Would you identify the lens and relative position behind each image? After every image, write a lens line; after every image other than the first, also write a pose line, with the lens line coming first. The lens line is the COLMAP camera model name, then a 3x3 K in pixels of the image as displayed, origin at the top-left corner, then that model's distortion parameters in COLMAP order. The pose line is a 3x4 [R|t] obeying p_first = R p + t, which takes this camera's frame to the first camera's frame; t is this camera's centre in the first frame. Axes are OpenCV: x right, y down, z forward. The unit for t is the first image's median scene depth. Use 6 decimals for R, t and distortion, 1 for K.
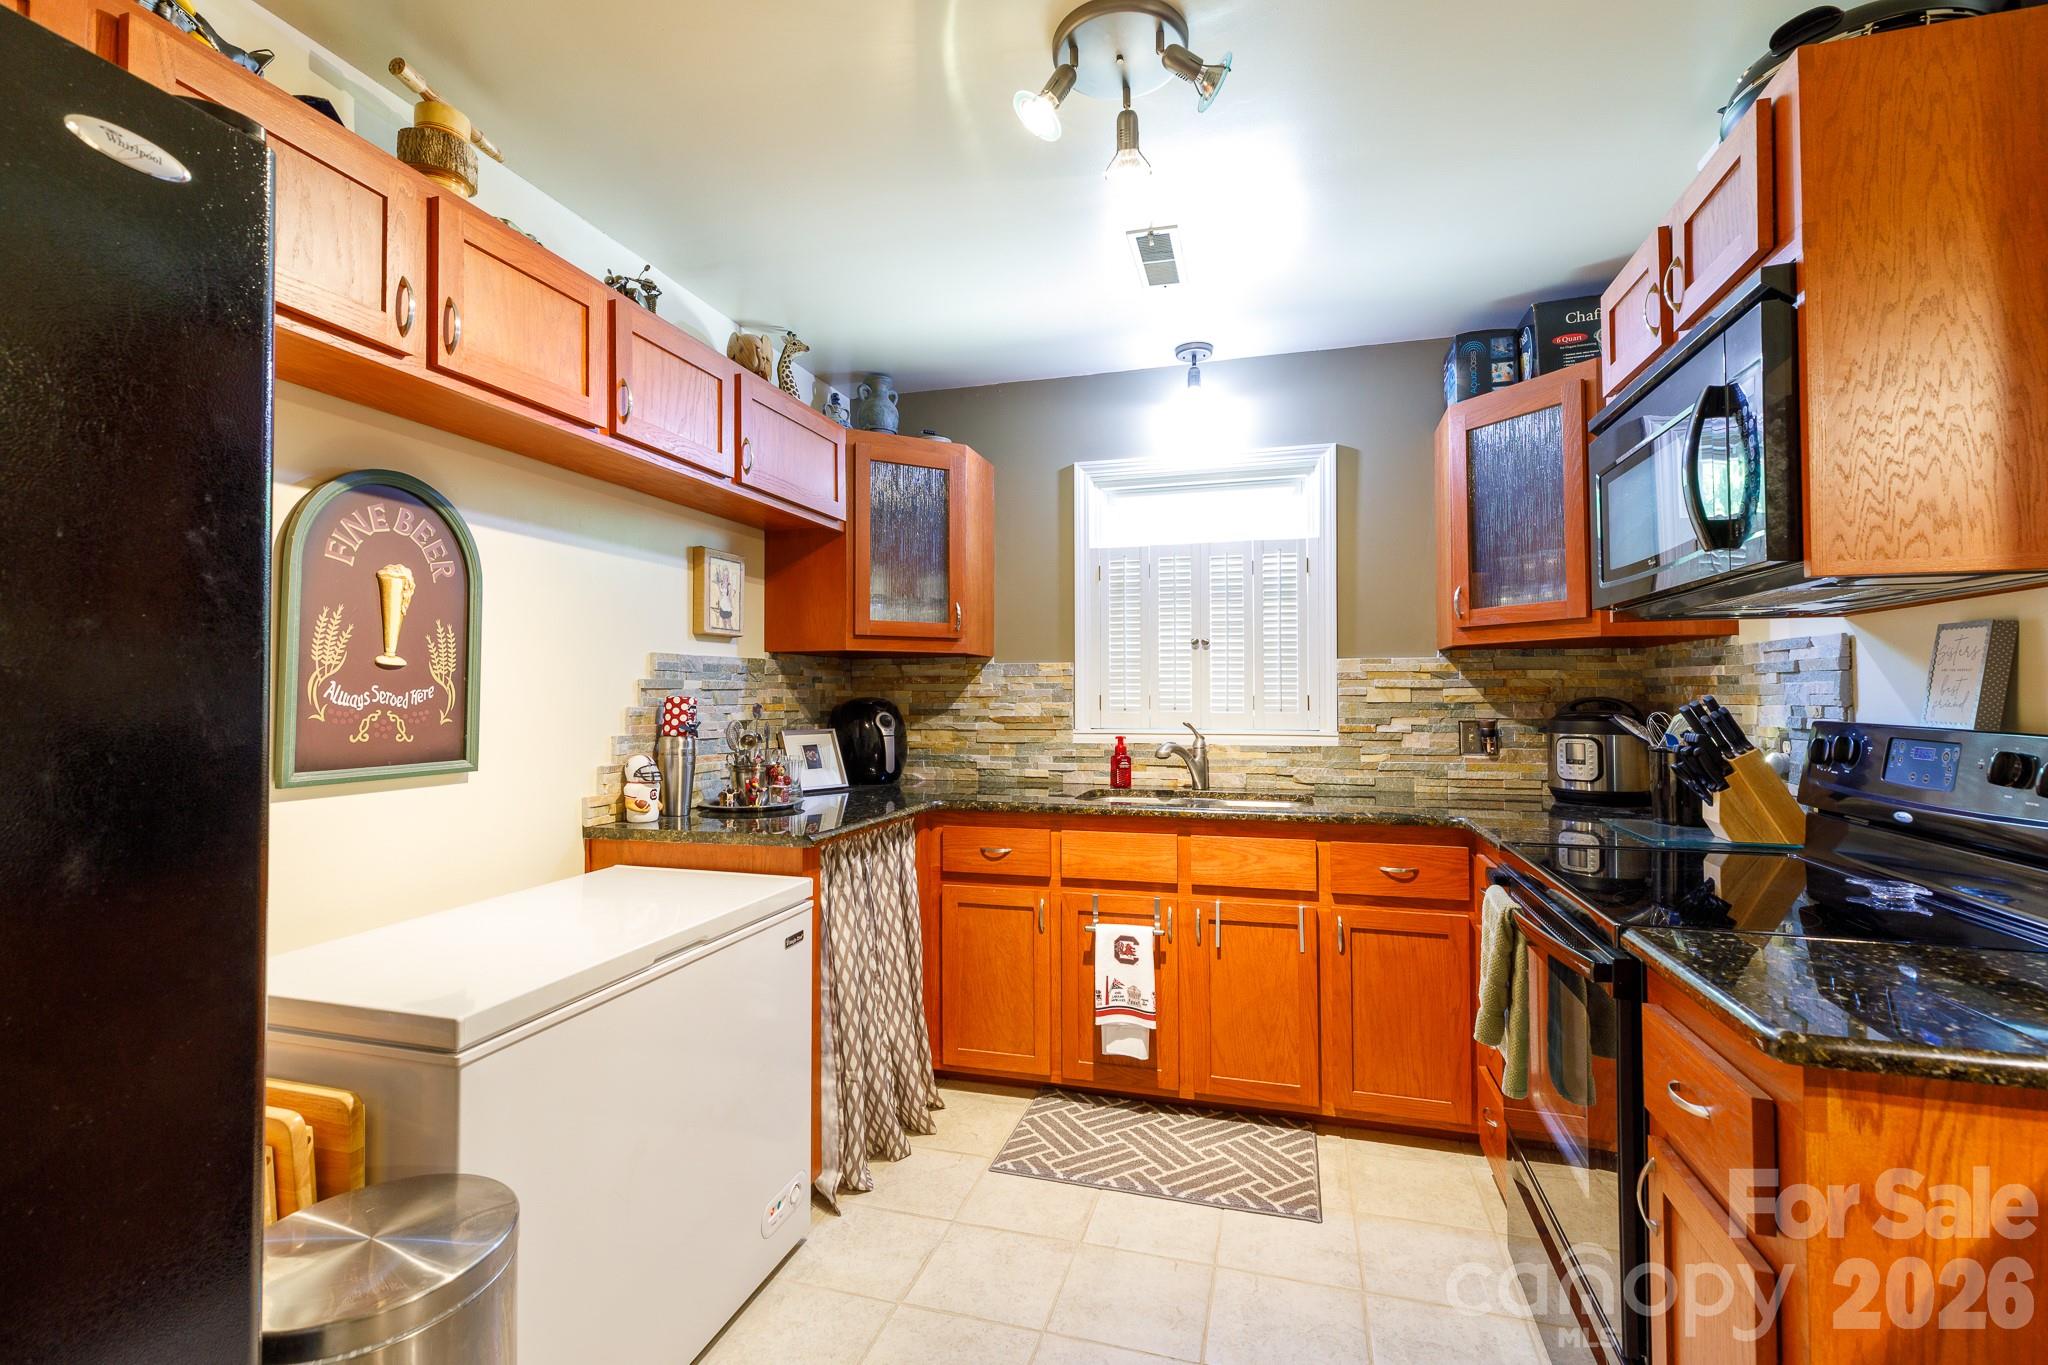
lens RADIAL K [[908.3, 0, 1022.7], [0, 908.3, 679.8], [0, 0, 1]] dist [-0.002669, -0.001100]
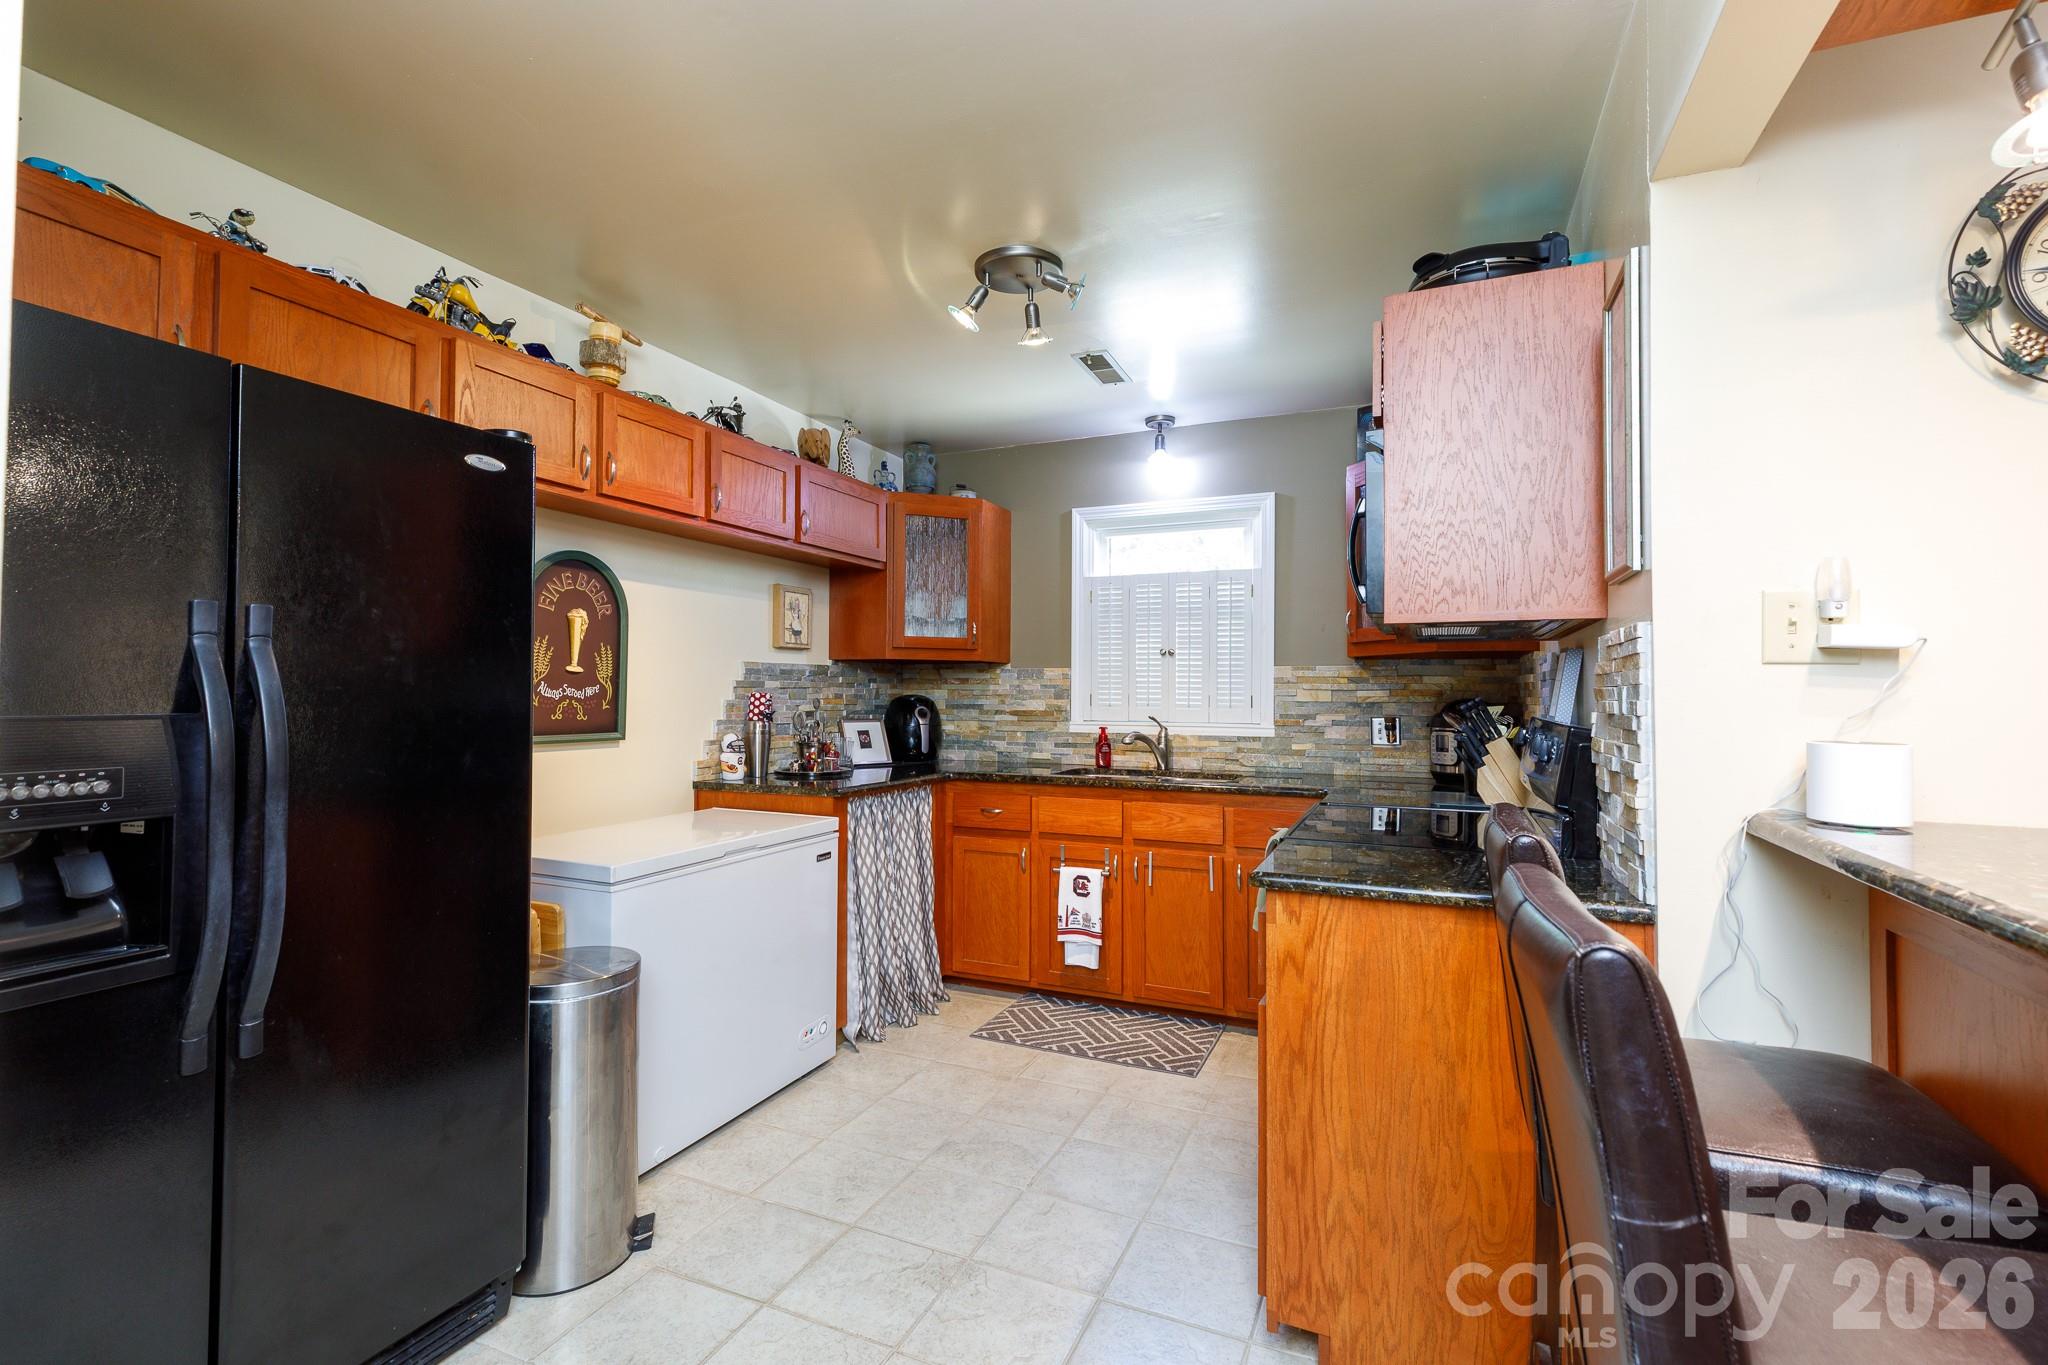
lens RADIAL K [[908.3, 0, 1026.1], [0, 908.3, 681.1], [0, 0, 1]] dist [-0.002669, -0.001100]
pose [[0.991376, 0.005632, -0.130928, 0.213454], [-0.005331, 0.999982, 0.002646, -0.005570], [0.130941, -0.001925, 0.991388, -0.339759]]
